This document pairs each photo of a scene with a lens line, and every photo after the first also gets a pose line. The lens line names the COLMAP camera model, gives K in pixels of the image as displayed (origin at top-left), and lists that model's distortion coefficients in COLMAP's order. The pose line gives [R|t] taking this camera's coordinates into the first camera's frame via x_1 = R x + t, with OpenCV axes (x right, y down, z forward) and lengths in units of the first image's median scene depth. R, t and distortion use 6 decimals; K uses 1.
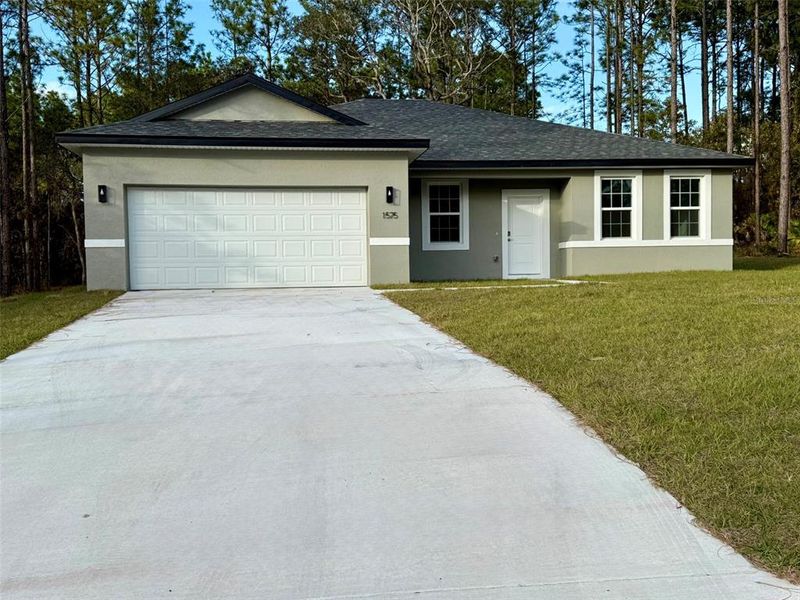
lens RADIAL K [[806.4, 0, 393.9], [0, 806.4, 300.6], [0, 0, 1]] dist [0.195458, -0.446072]
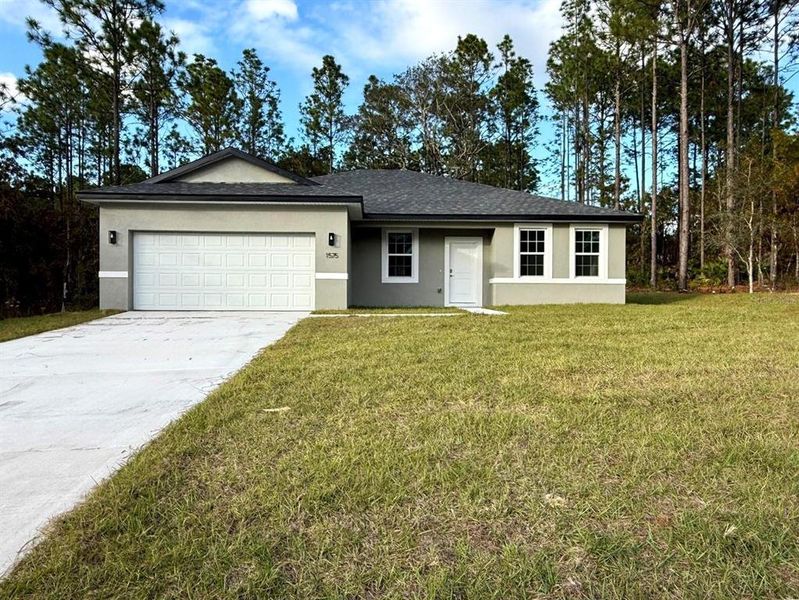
lens RADIAL K [[555.3, 0, 399.5], [0, 555.3, 300.0], [0, 0, 1]] dist [-0.000900, 0.000395]
pose [[0.994993, 0.021341, -0.097637, 0.151737], [-0.023706, 0.999452, -0.023121, -0.014618], [0.097090, 0.025320, 0.994953, 0.119643]]
